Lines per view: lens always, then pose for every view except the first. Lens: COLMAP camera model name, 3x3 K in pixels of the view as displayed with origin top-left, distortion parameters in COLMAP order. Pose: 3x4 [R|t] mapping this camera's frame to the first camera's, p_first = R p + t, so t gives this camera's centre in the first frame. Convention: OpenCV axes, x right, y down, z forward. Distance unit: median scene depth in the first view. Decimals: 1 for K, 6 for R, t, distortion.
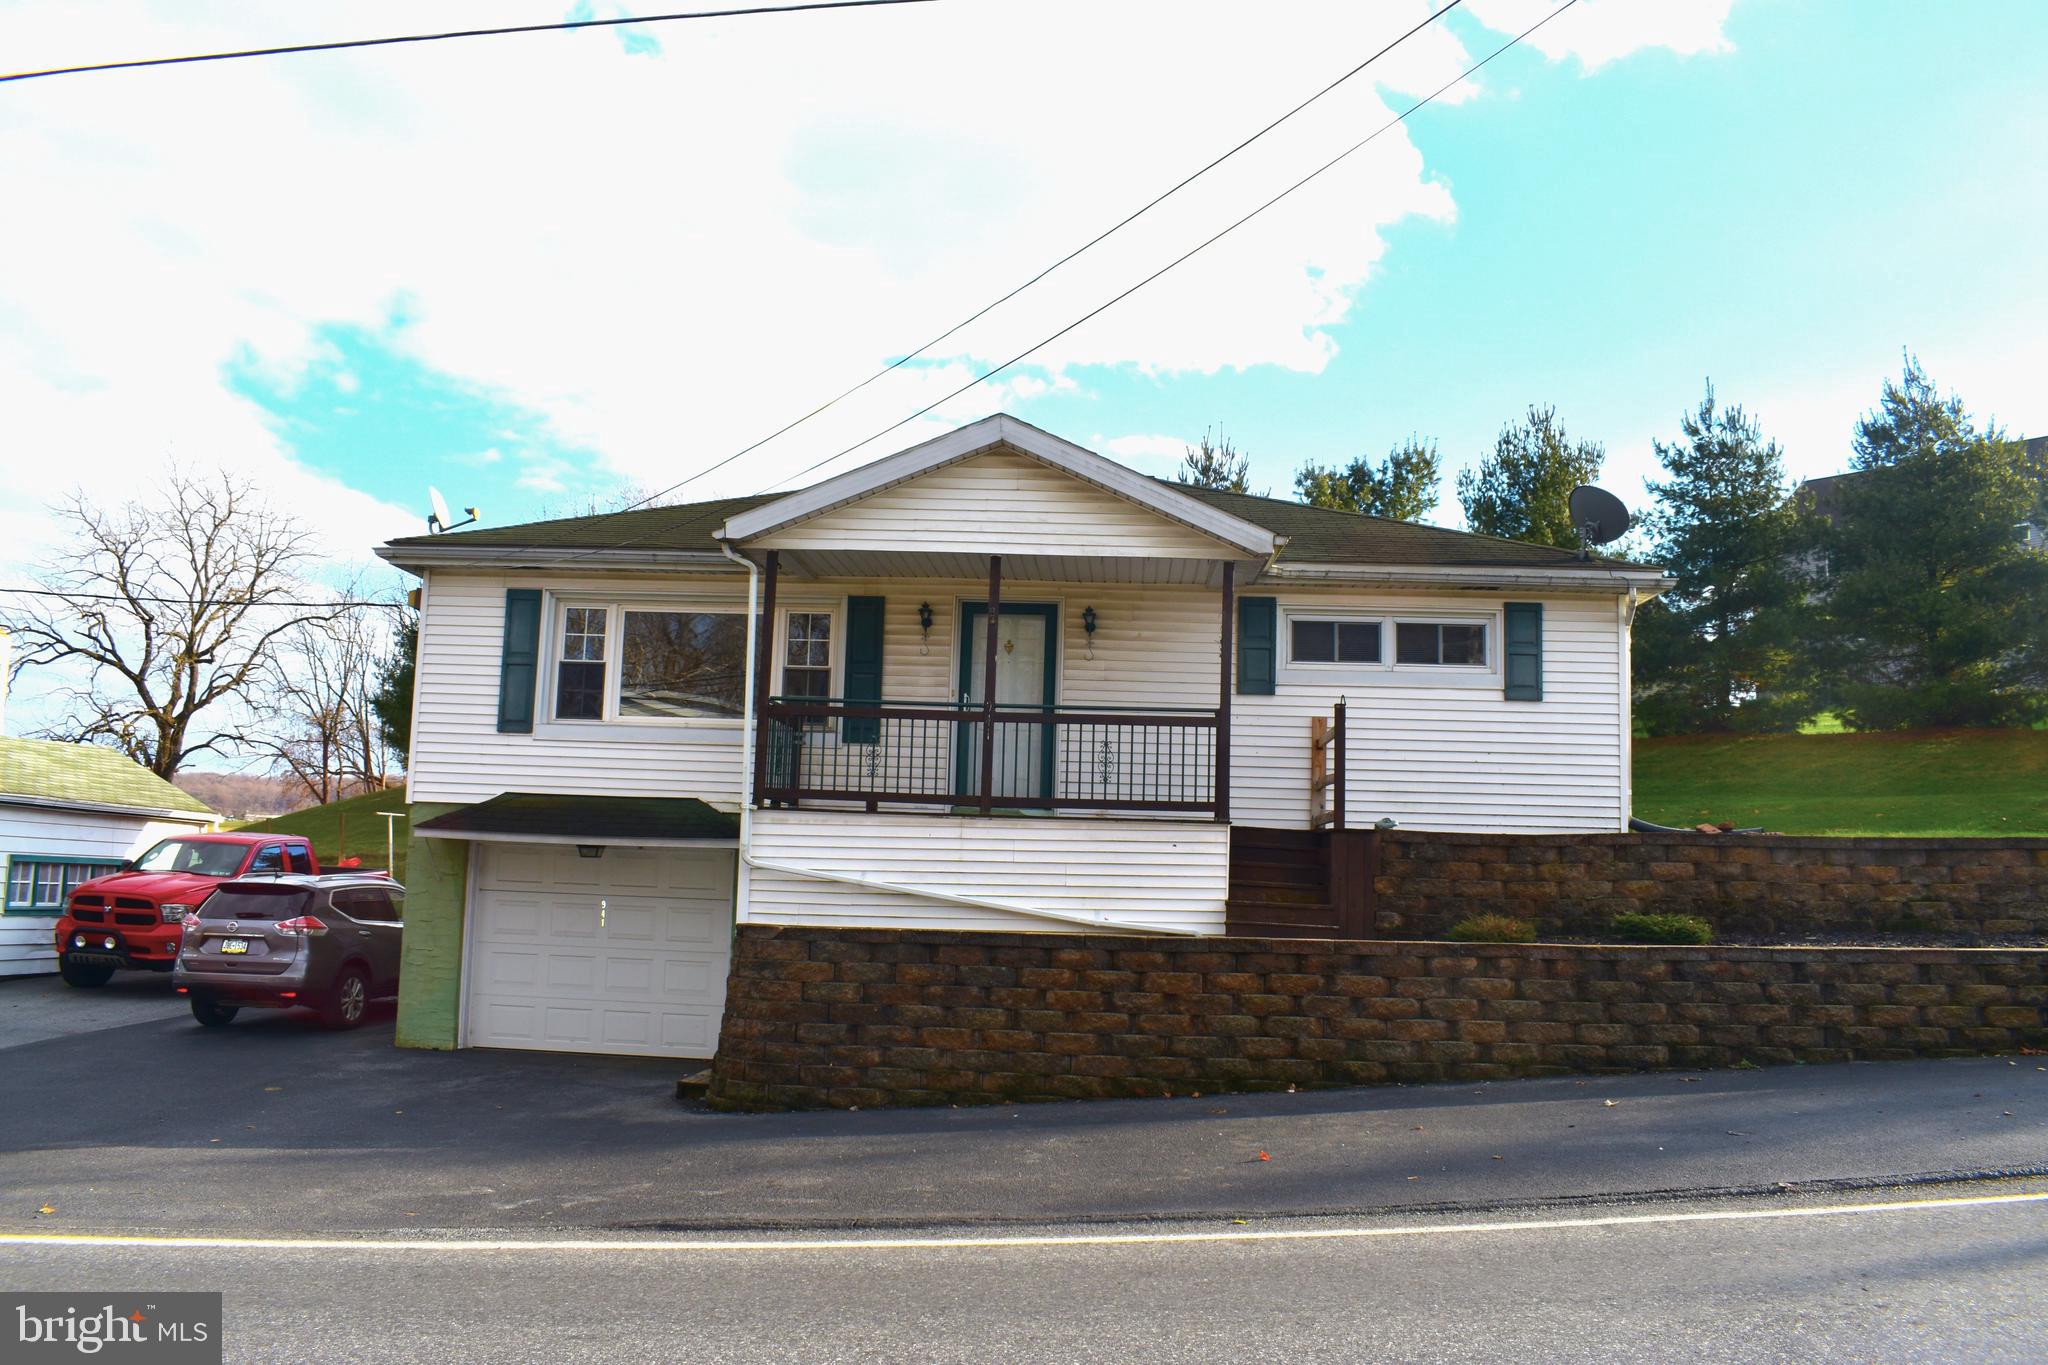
lens RADIAL K [[1595.5, 0, 1015.8], [0, 1595.5, 673.8], [0, 0, 1]] dist [-0.098235, 0.012766]
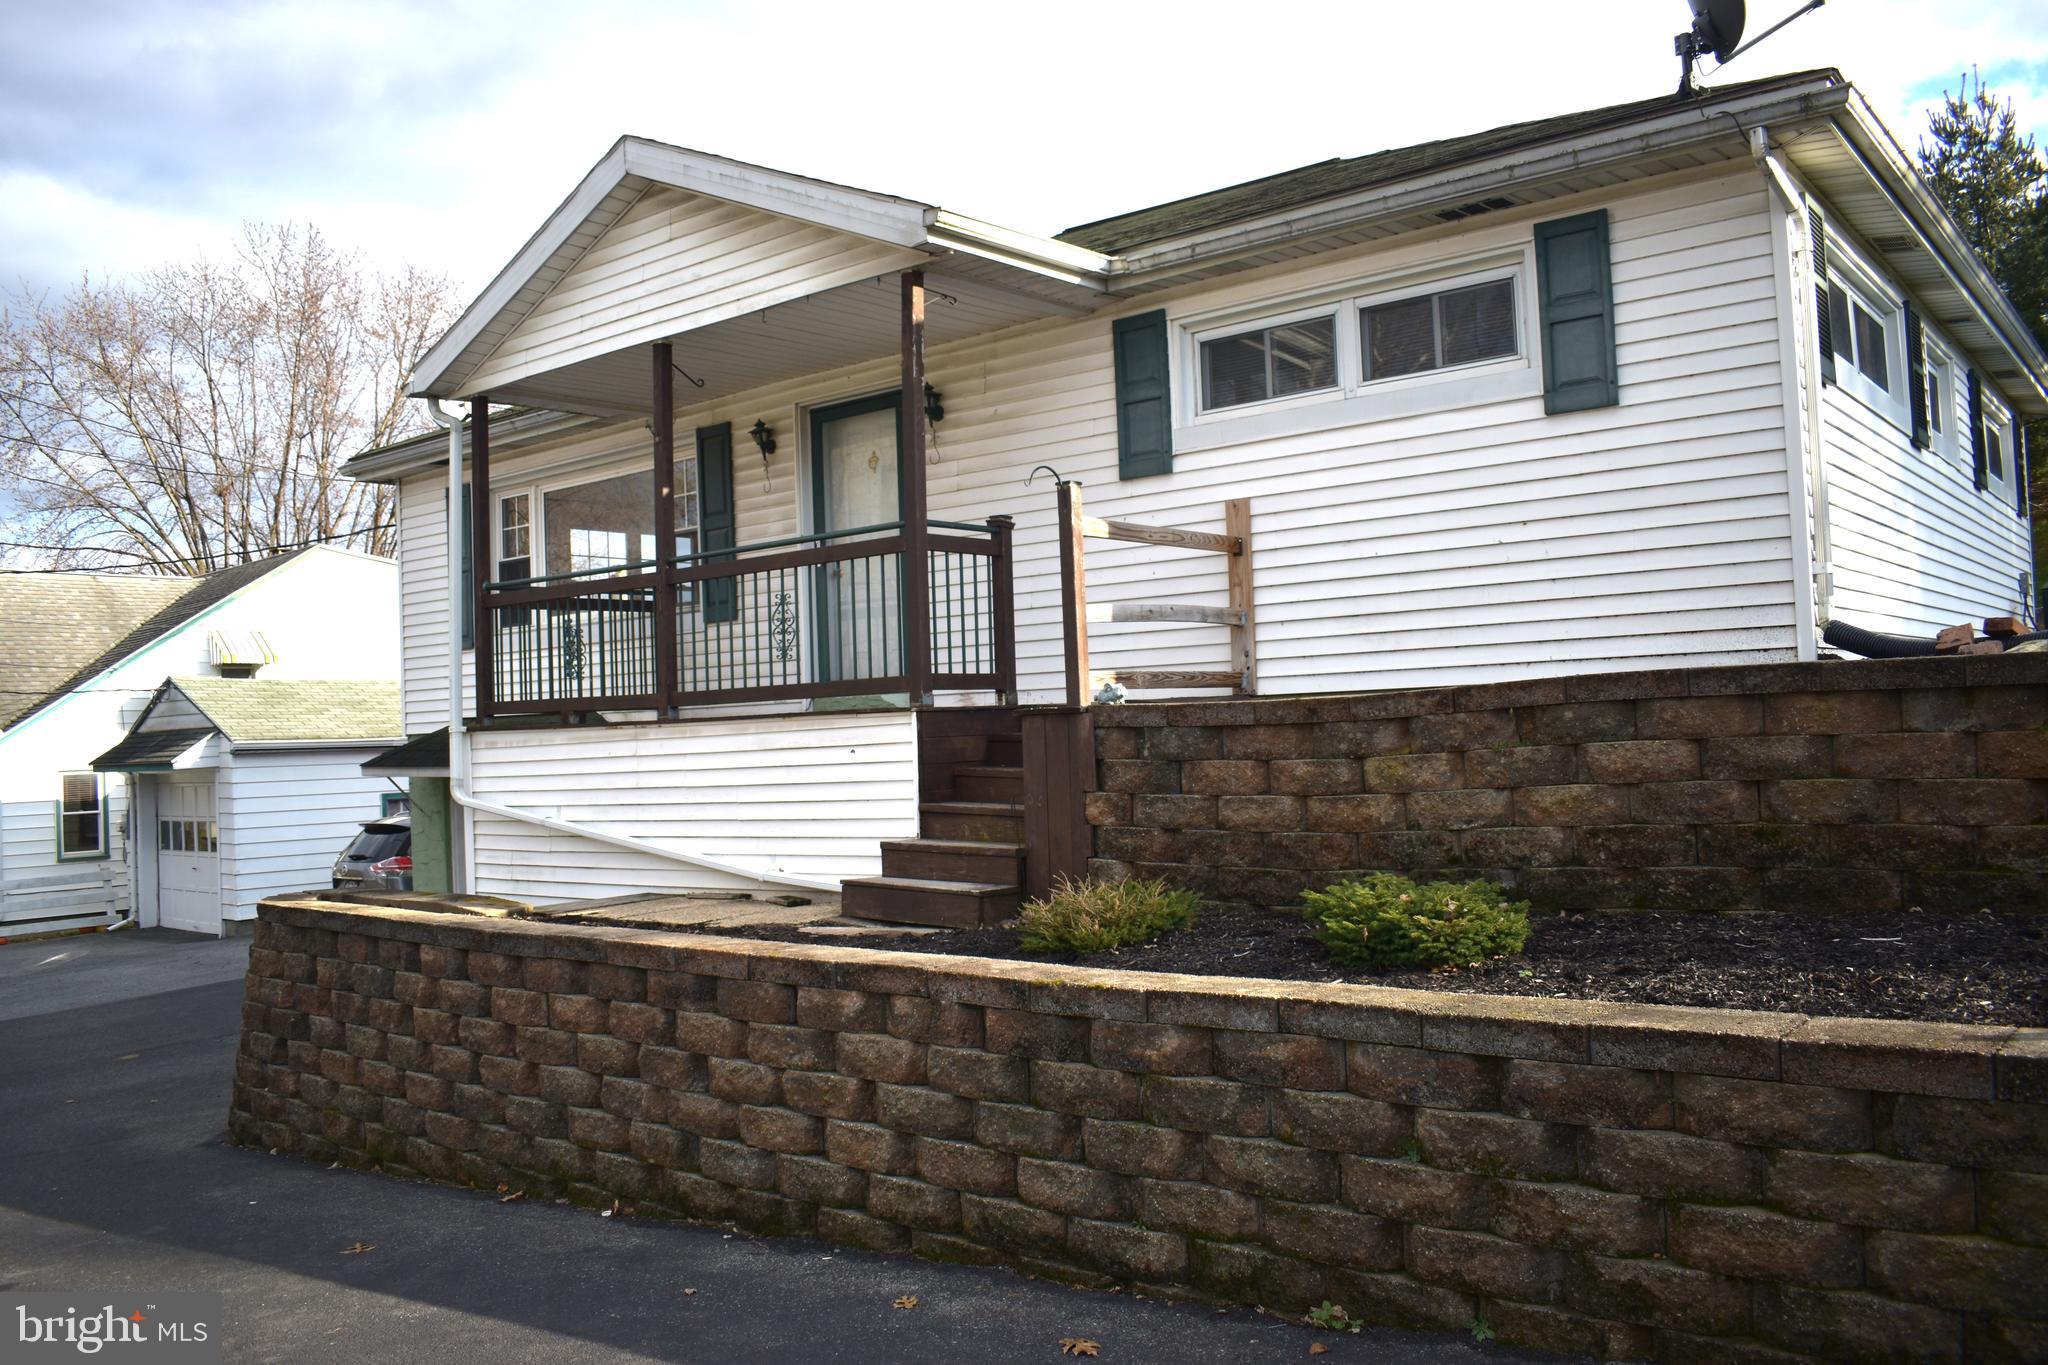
lens RADIAL K [[1595.5, 0, 1028.0], [0, 1595.5, 676.3], [0, 0, 1]] dist [-0.098235, 0.012766]
pose [[0.807309, -0.080952, -0.584550, 0.533931], [0.139281, 0.988700, 0.055437, 0.055597], [0.573457, -0.126172, 0.809462, 0.555224]]
